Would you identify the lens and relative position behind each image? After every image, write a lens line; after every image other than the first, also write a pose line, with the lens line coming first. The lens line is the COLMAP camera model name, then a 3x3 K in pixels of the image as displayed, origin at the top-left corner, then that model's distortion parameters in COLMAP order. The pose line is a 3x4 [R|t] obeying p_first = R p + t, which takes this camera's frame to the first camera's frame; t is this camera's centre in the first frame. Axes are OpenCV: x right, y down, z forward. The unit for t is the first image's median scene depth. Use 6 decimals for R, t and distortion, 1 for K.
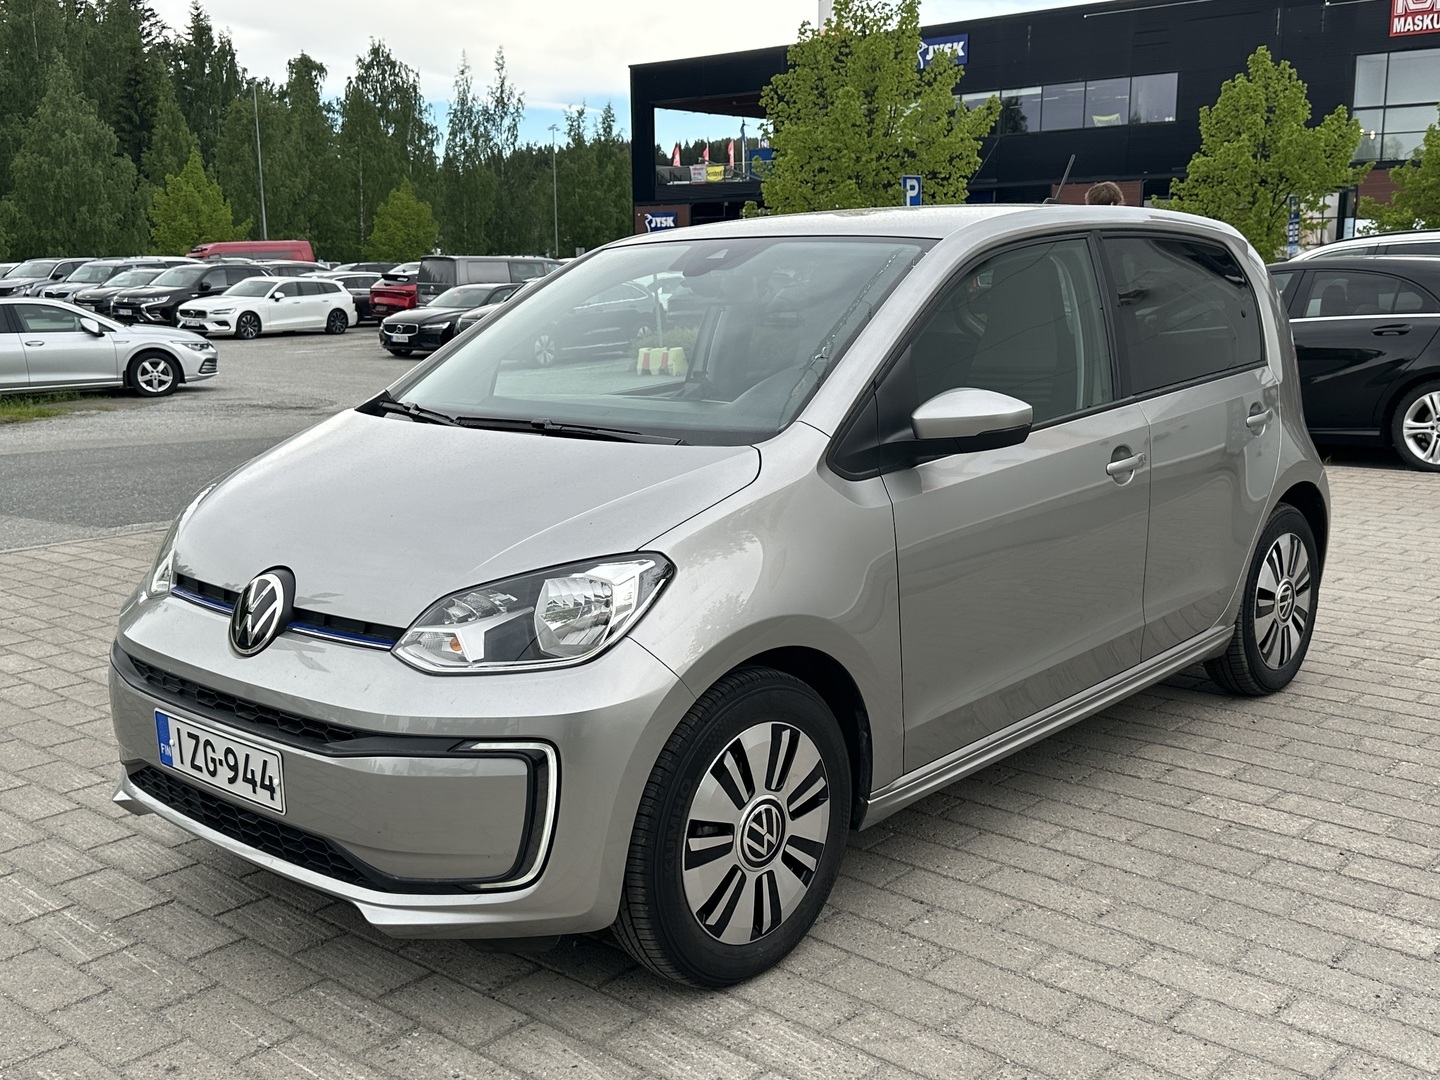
lens RADIAL K [[1436.7, 0, 722.6], [0, 1436.7, 577.2], [0, 0, 1]] dist [0.140000, -0.325093]
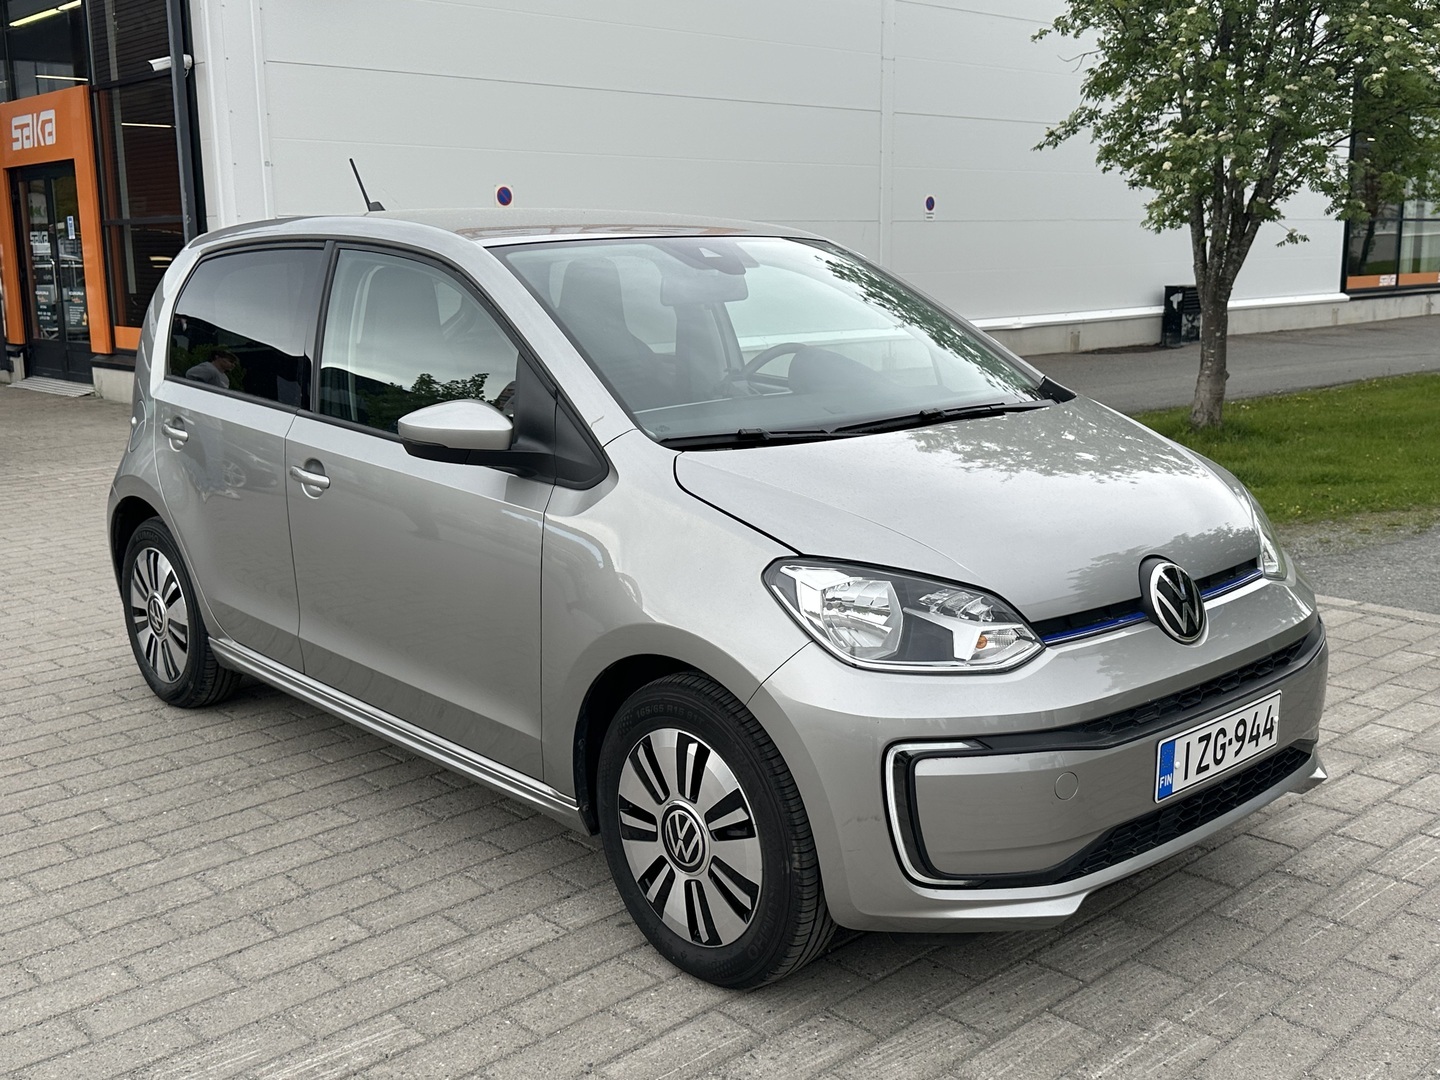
lens RADIAL K [[1436.7, 0, 722.6], [0, 1436.7, 577.2], [0, 0, 1]] dist [0.140000, -0.325093]
pose [[0.102864, -0.205511, 0.973234, -1.337029], [0.222417, 0.958403, 0.178872, -0.243694], [-0.969510, 0.198065, 0.144294, 1.159002]]
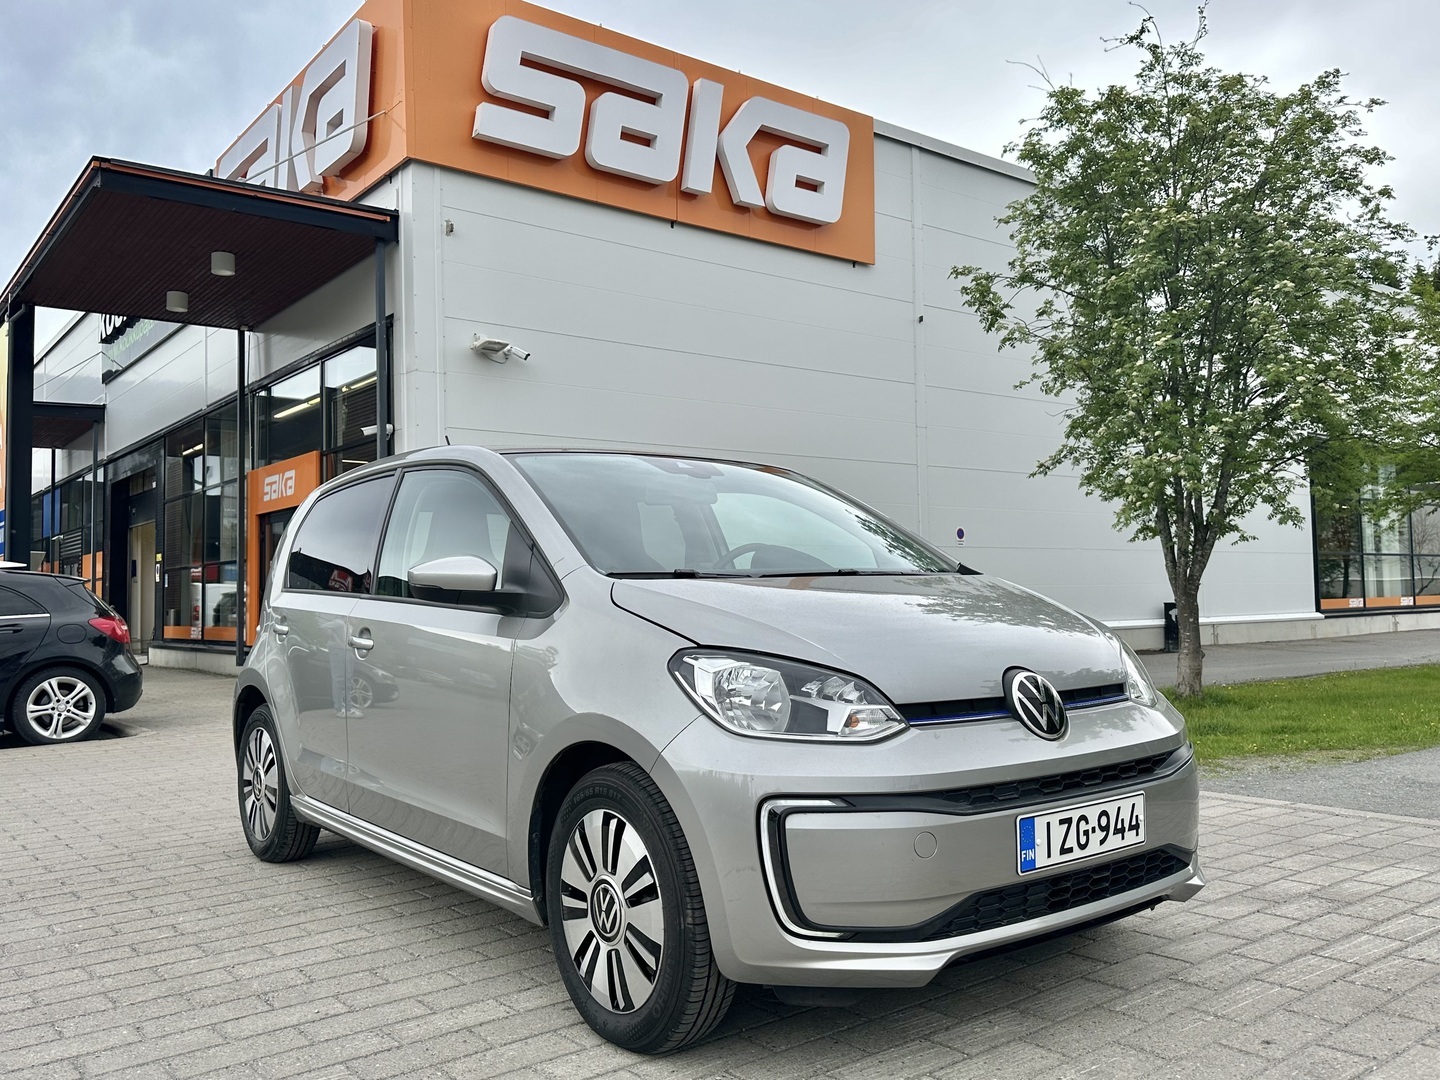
lens RADIAL K [[1178.2, 0, 720.0], [0, 1178.2, 540.0], [0, 0, 1]] dist [-0.001359, -0.012635]
pose [[0.187662, 0.060540, 0.980366, -1.308951], [0.221674, 0.969738, -0.102316, -0.064456], [-0.956893, 0.236523, 0.168563, 1.056059]]
